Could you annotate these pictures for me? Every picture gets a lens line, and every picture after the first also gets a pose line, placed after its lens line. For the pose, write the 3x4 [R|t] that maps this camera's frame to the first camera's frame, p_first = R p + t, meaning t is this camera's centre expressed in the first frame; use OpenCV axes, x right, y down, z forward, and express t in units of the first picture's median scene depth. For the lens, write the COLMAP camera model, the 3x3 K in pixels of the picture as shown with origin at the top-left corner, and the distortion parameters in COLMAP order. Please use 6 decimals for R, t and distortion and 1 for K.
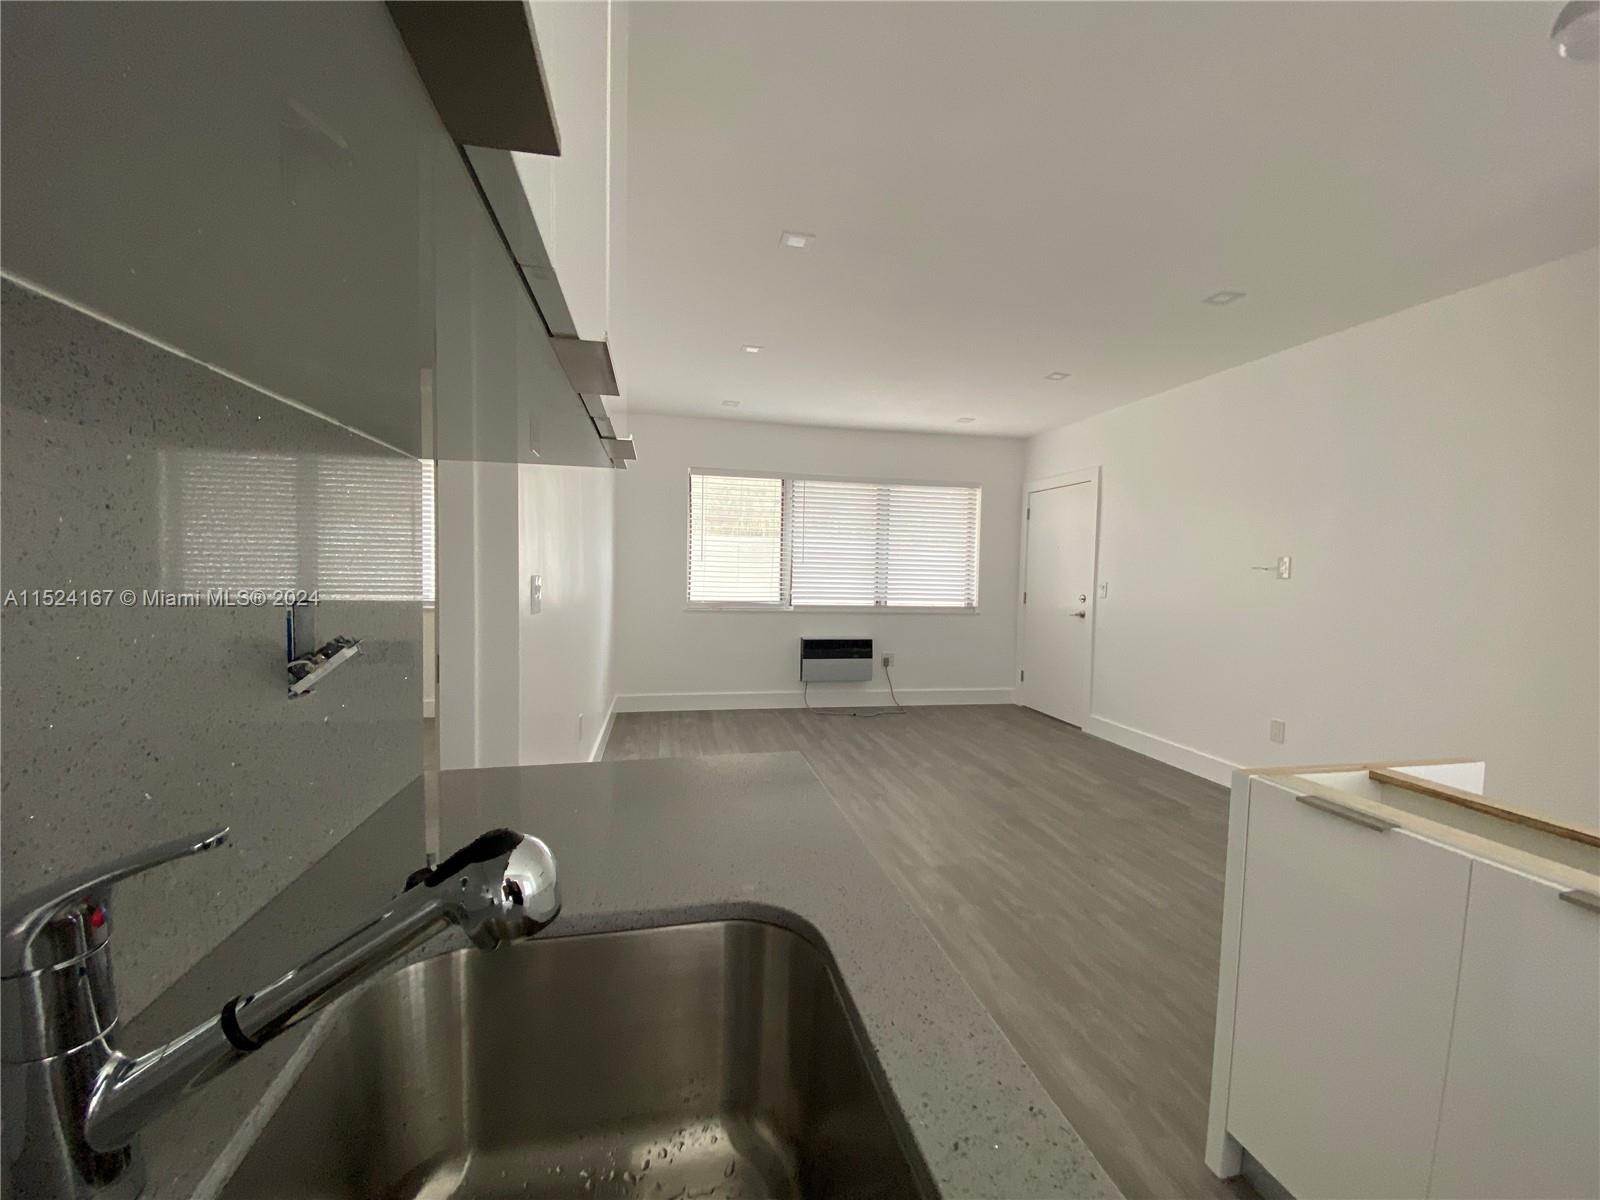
lens RADIAL K [[652.8, 0, 786.2], [0, 652.8, 598.2], [0, 0, 1]] dist [0.001039, -0.001488]
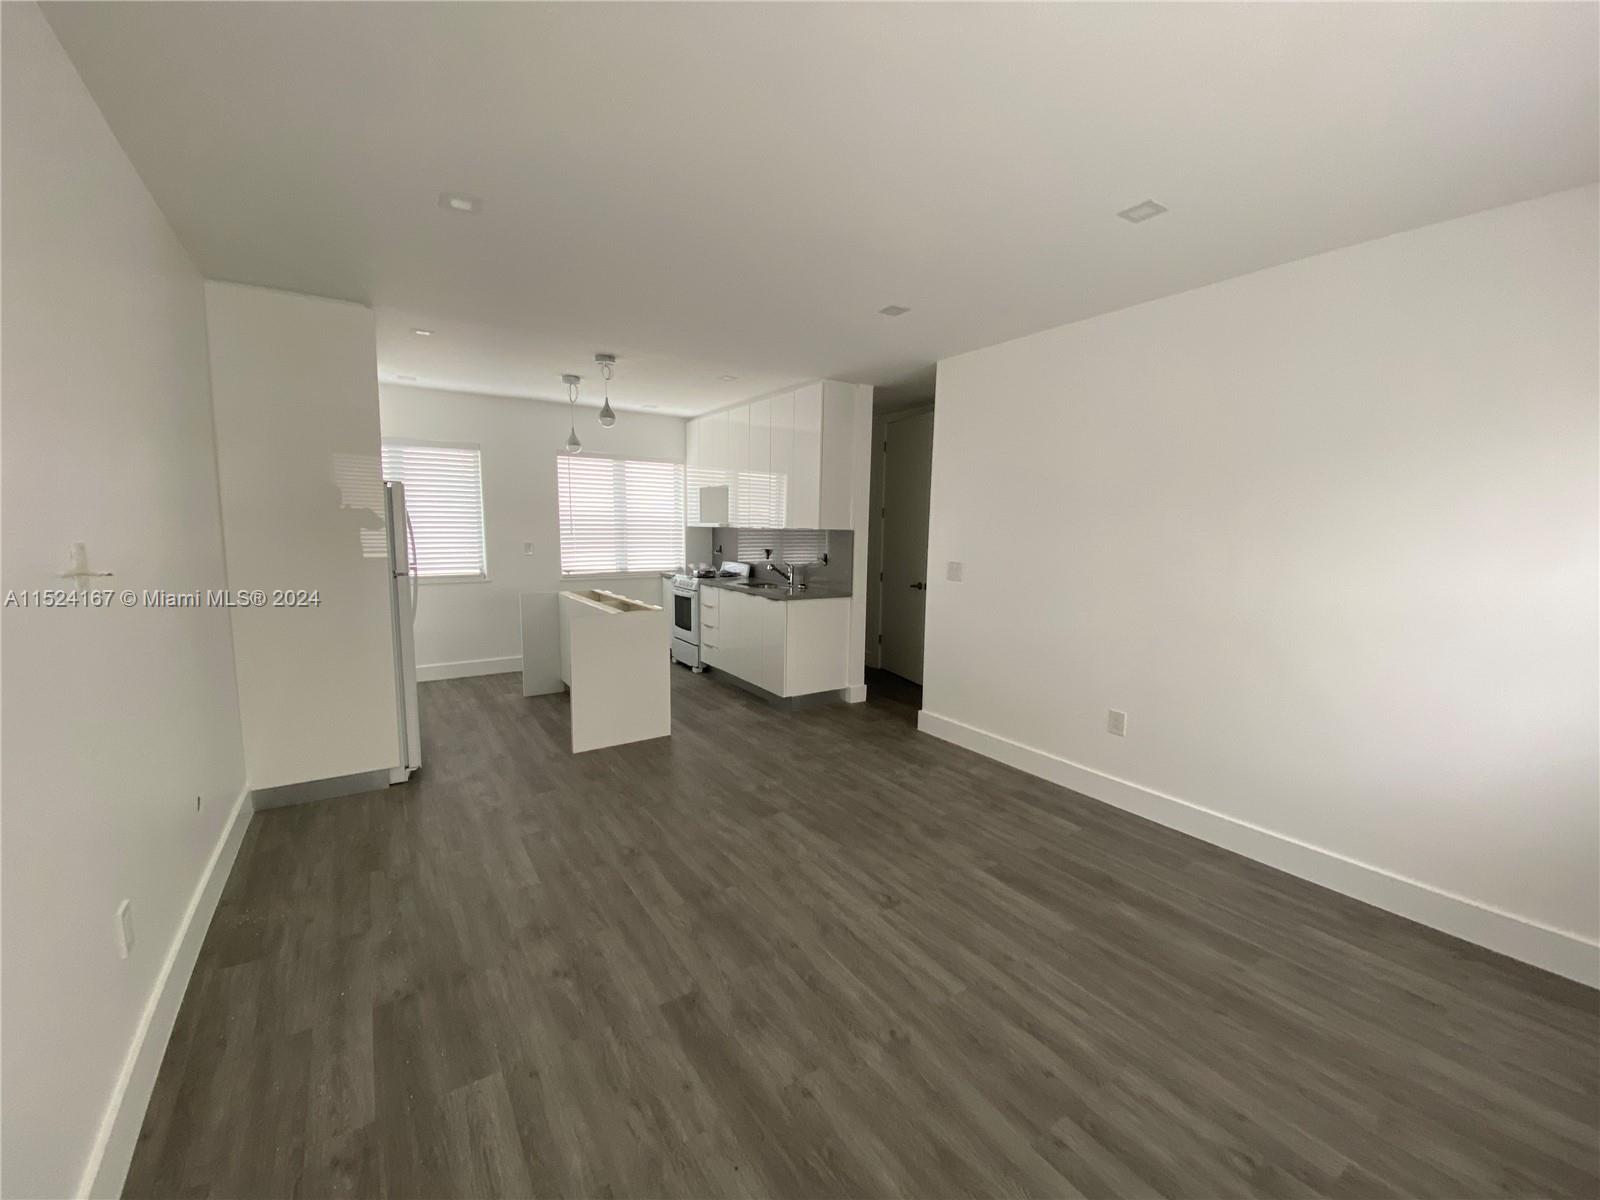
lens RADIAL K [[652.8, 0, 798.2], [0, 652.8, 597.0], [0, 0, 1]] dist [0.001039, -0.001488]
pose [[-0.925084, 0.010304, -0.379623, 0.303020], [-0.047822, 0.988514, 0.143367, -0.069976], [0.376739, 0.150780, -0.913965, 0.962264]]
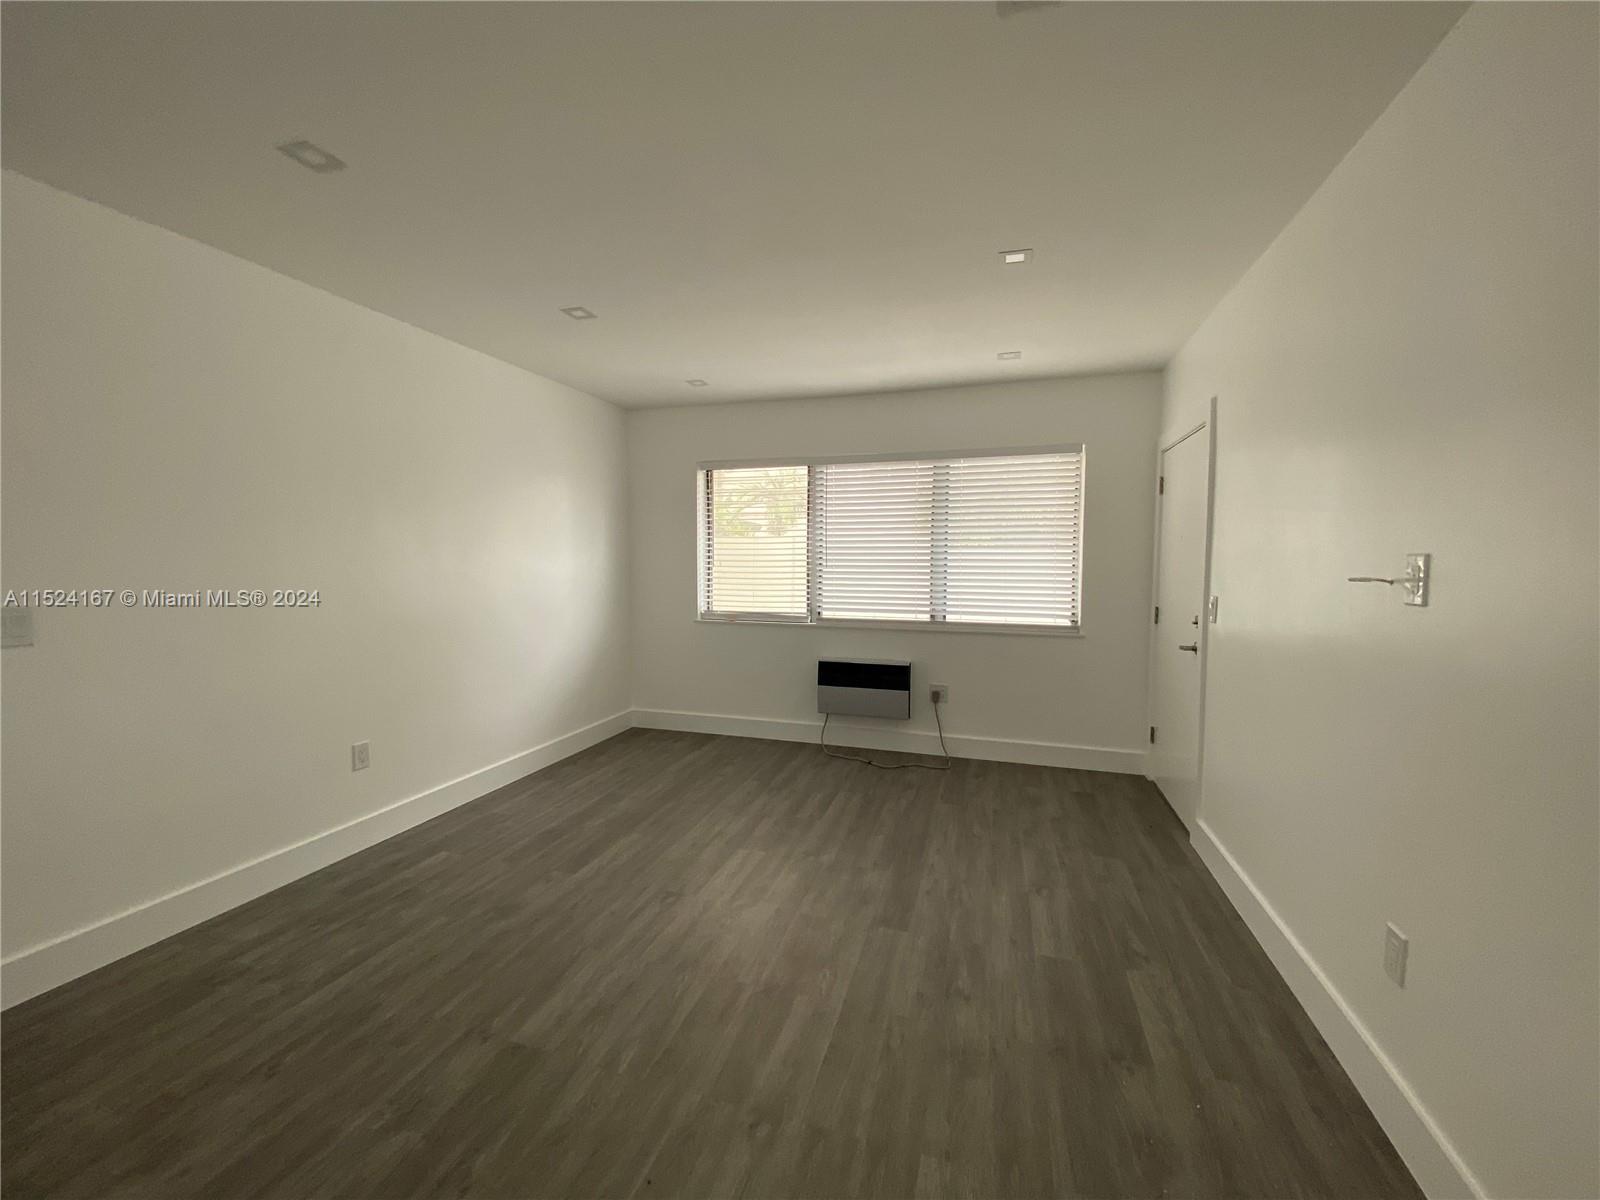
lens RADIAL K [[652.8, 0, 785.6], [0, 652.8, 604.4], [0, 0, 1]] dist [0.001039, -0.001488]
pose [[0.874243, 0.014314, -0.485278, 0.373558], [-0.003717, 0.999733, 0.022792, -0.025687], [0.485475, -0.018122, 0.874063, 0.264325]]
